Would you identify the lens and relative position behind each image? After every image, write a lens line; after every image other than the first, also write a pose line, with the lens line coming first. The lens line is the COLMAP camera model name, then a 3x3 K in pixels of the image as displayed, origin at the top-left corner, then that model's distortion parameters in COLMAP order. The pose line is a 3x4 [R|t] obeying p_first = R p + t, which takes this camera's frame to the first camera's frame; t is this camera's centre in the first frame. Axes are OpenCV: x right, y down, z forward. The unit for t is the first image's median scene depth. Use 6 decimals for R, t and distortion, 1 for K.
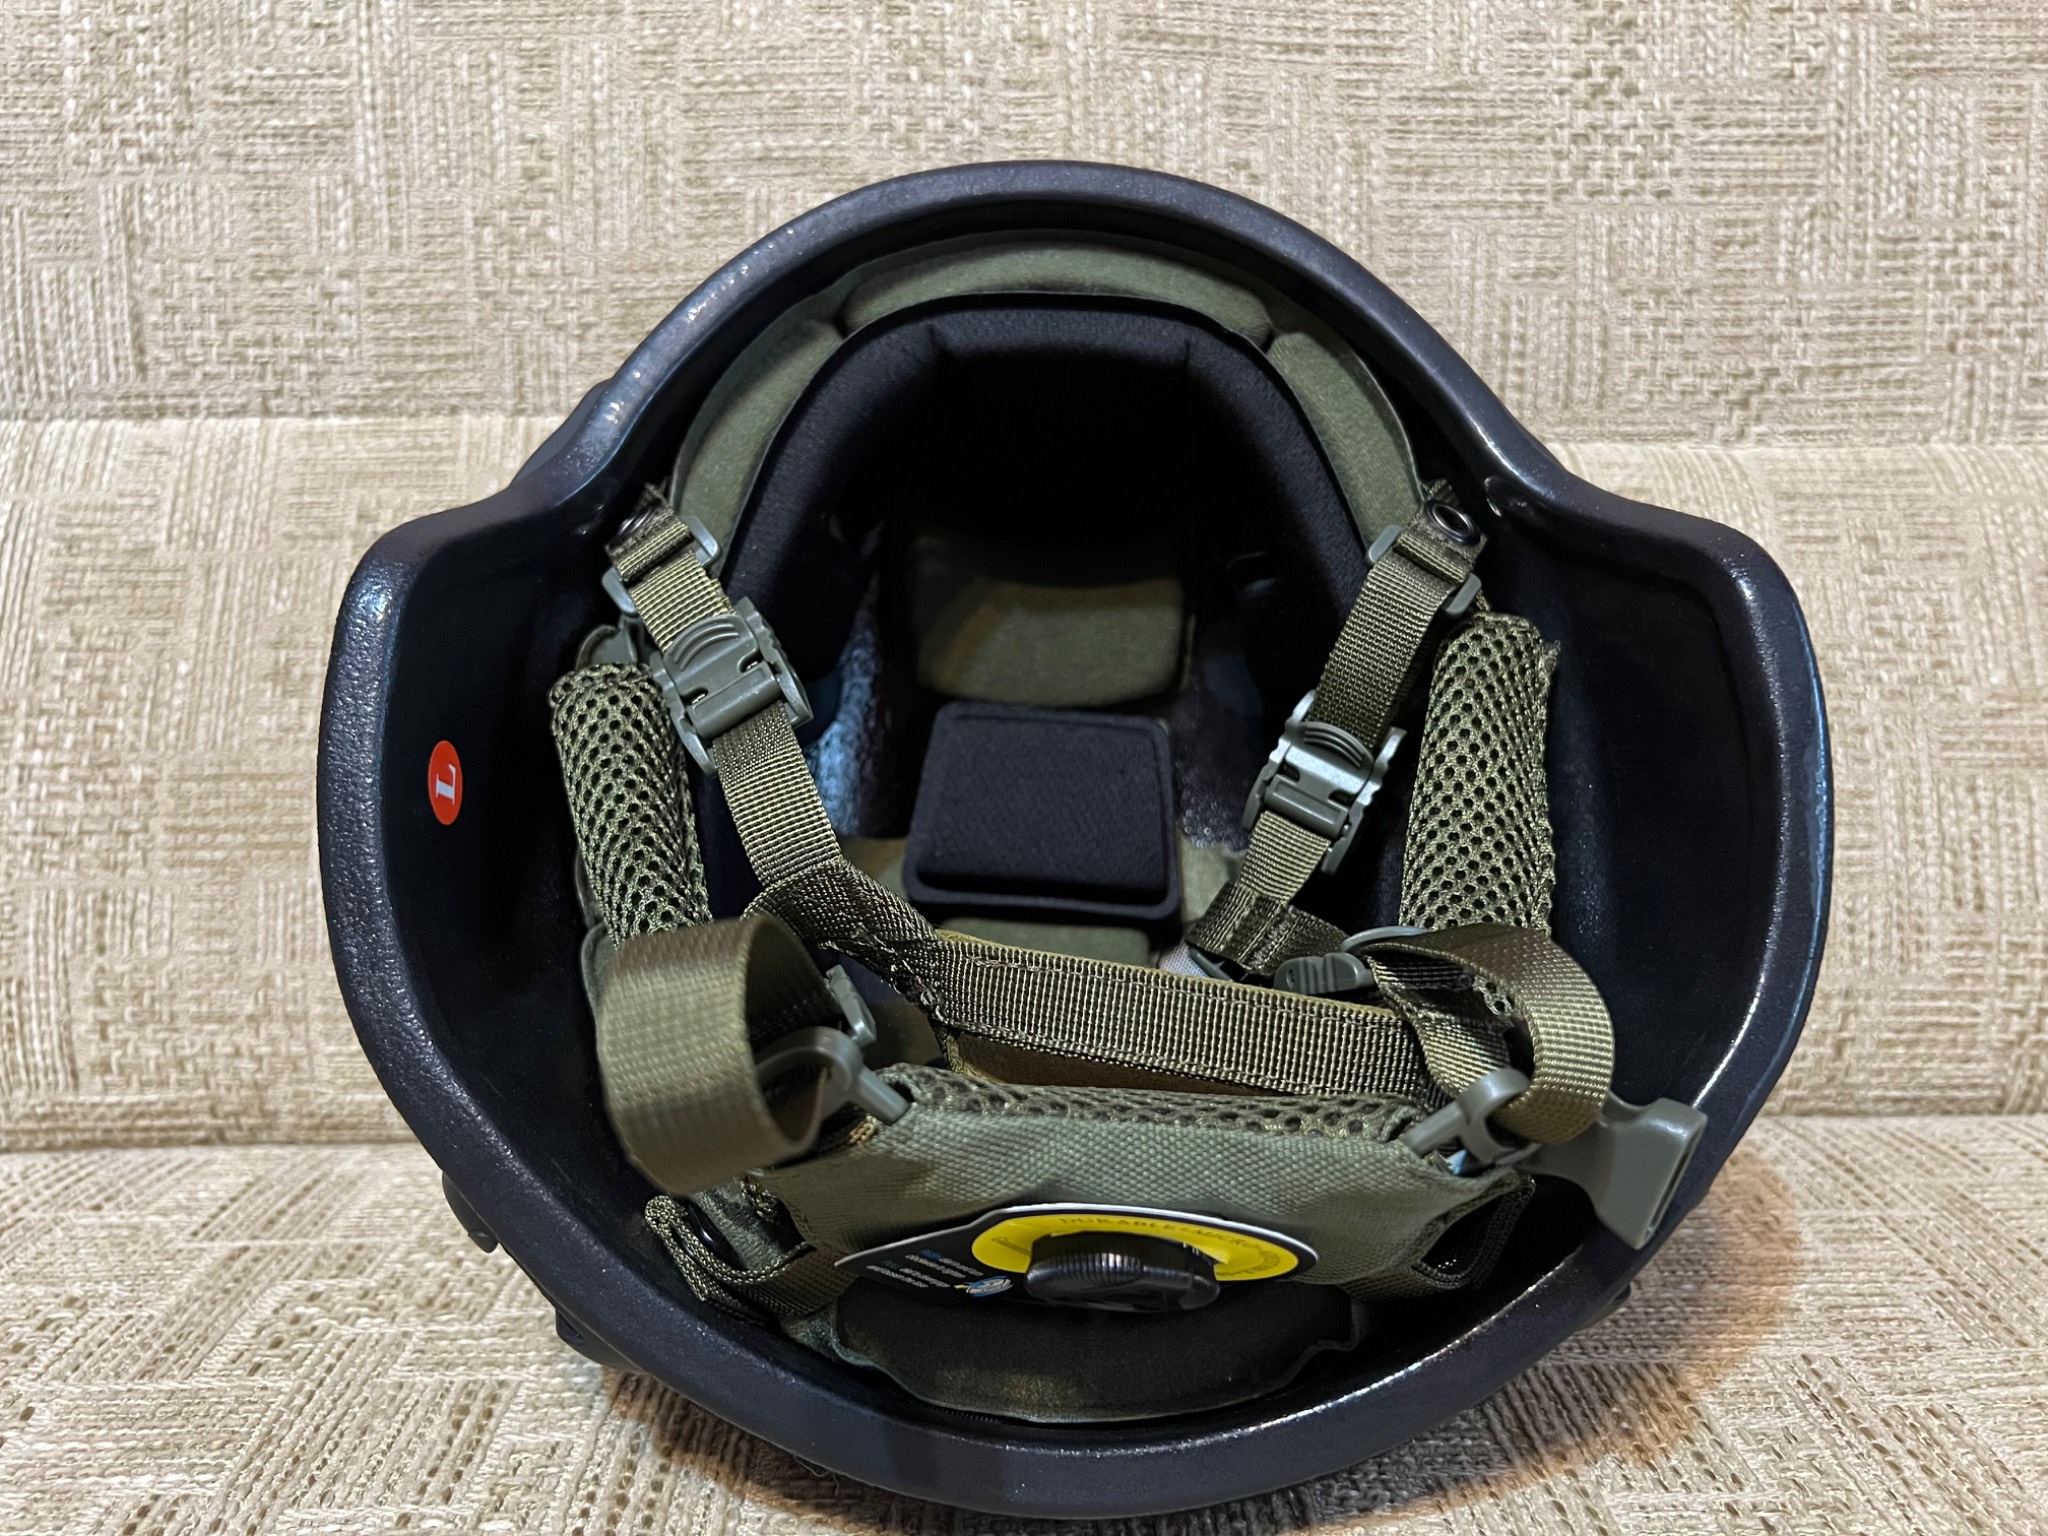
lens RADIAL K [[1581.1, 0, 1018.7], [0, 1581.1, 768.1], [0, 0, 1]] dist [-0.001714, -0.002654]
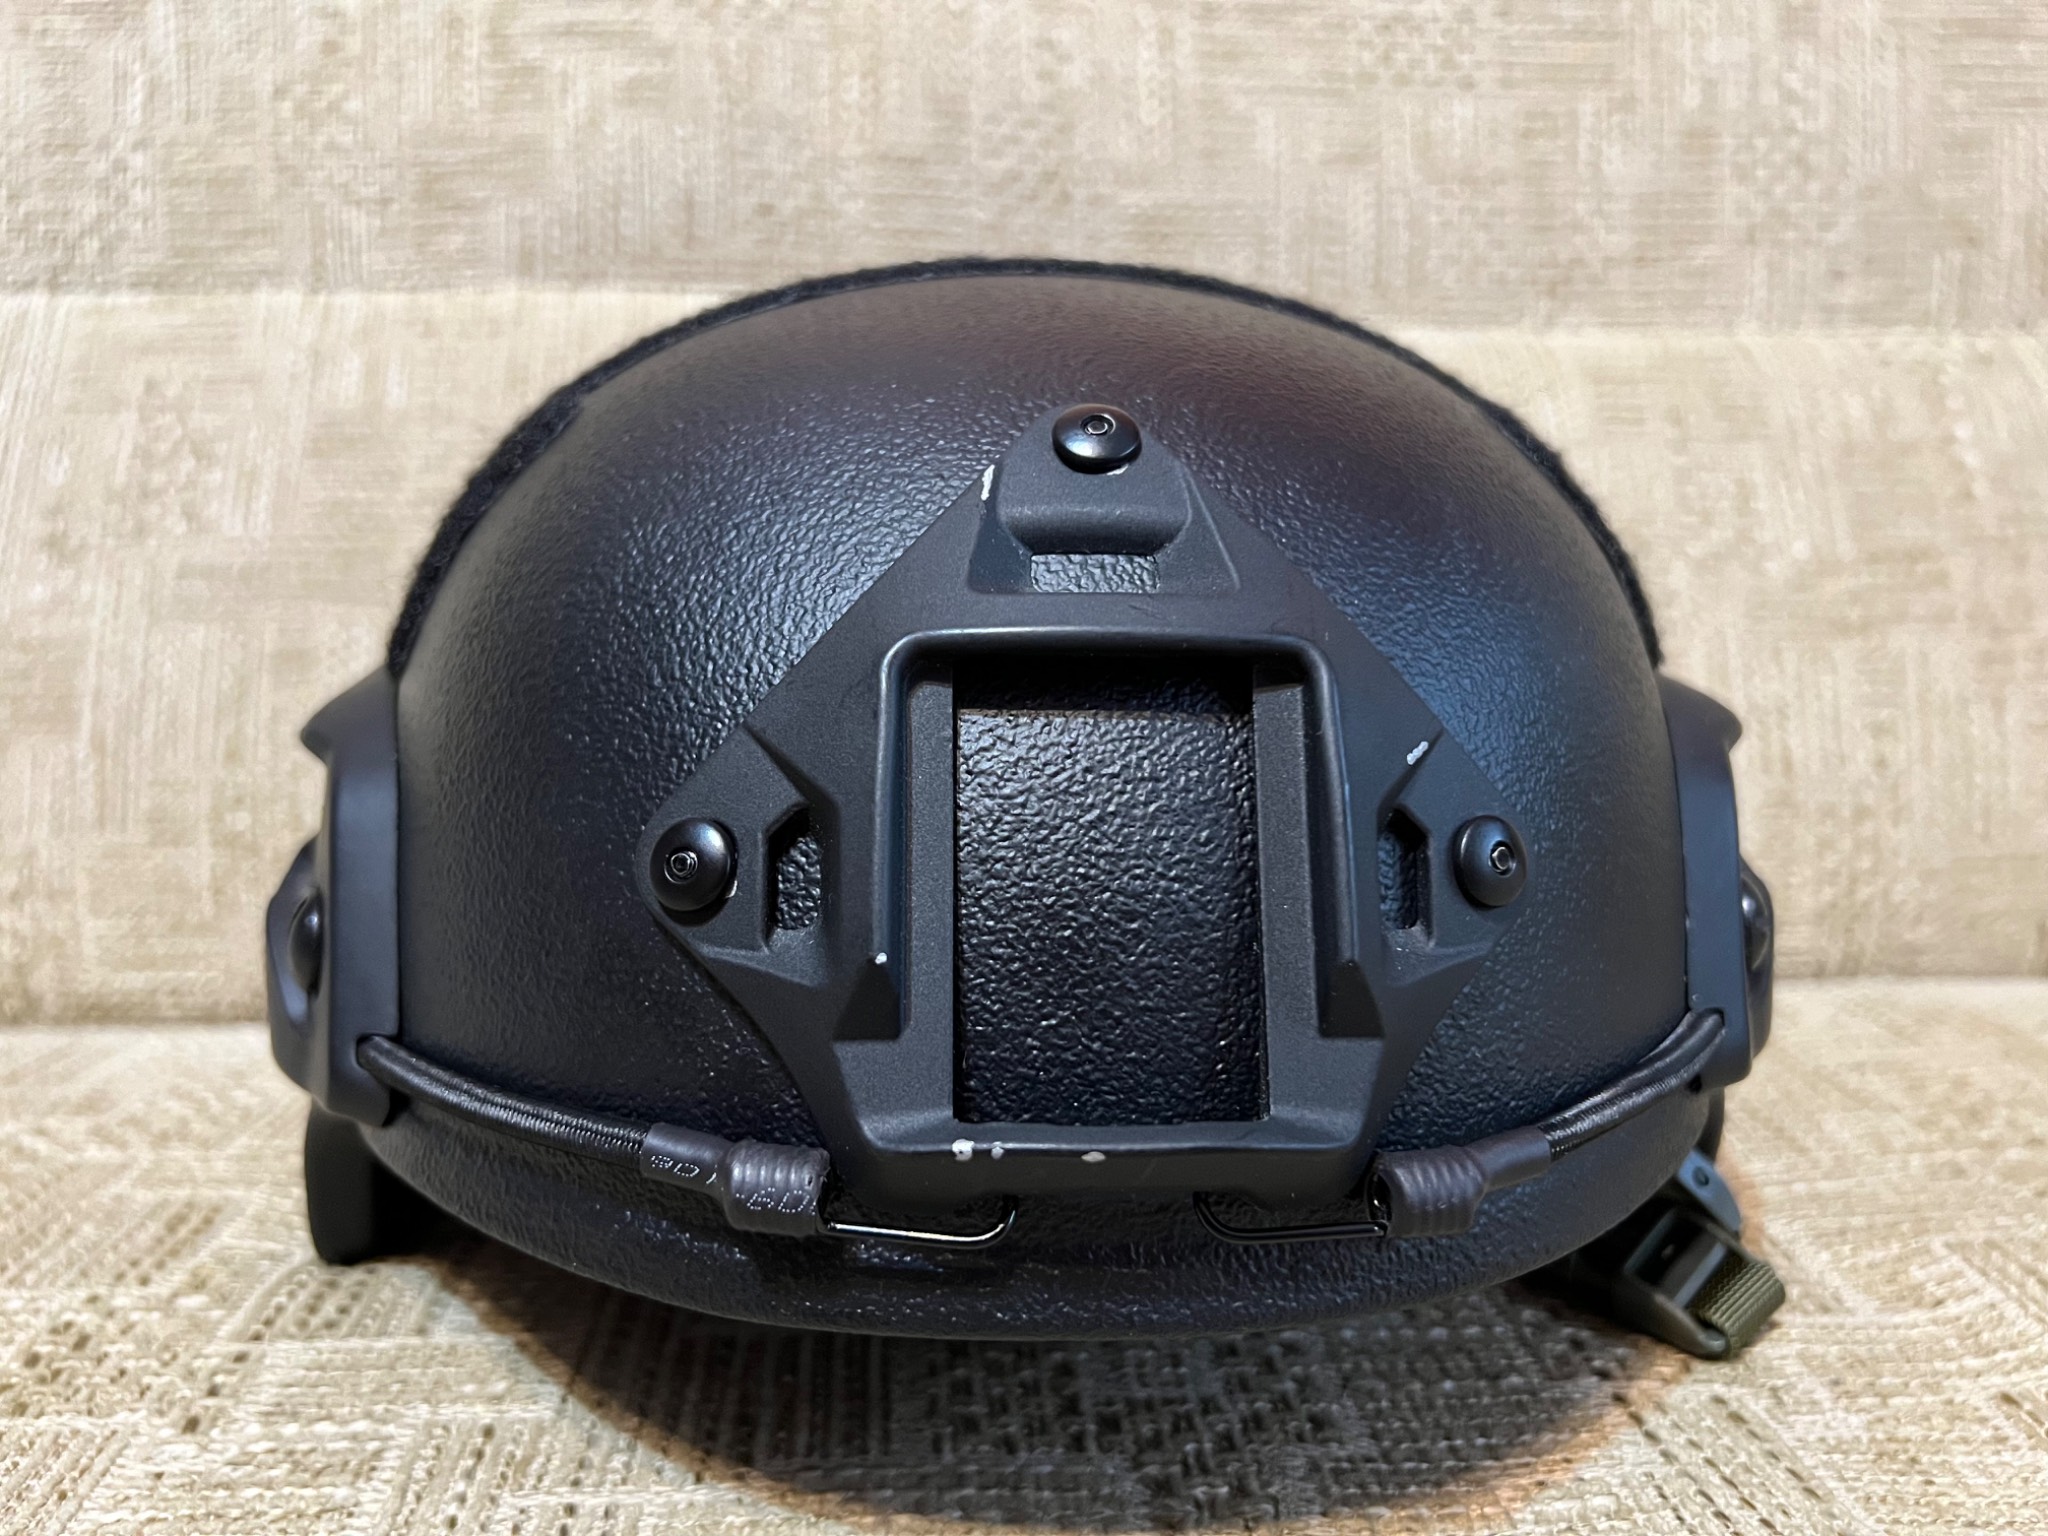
lens RADIAL K [[1598.0, 0, 1011.7], [0, 1598.0, 769.7], [0, 0, 1]] dist [-0.001277, -0.012331]
pose [[0.999037, -0.006417, 0.043408, 0.069052], [0.008390, 0.998932, -0.045426, 0.122152], [-0.043070, 0.045747, 0.998024, 0.009477]]
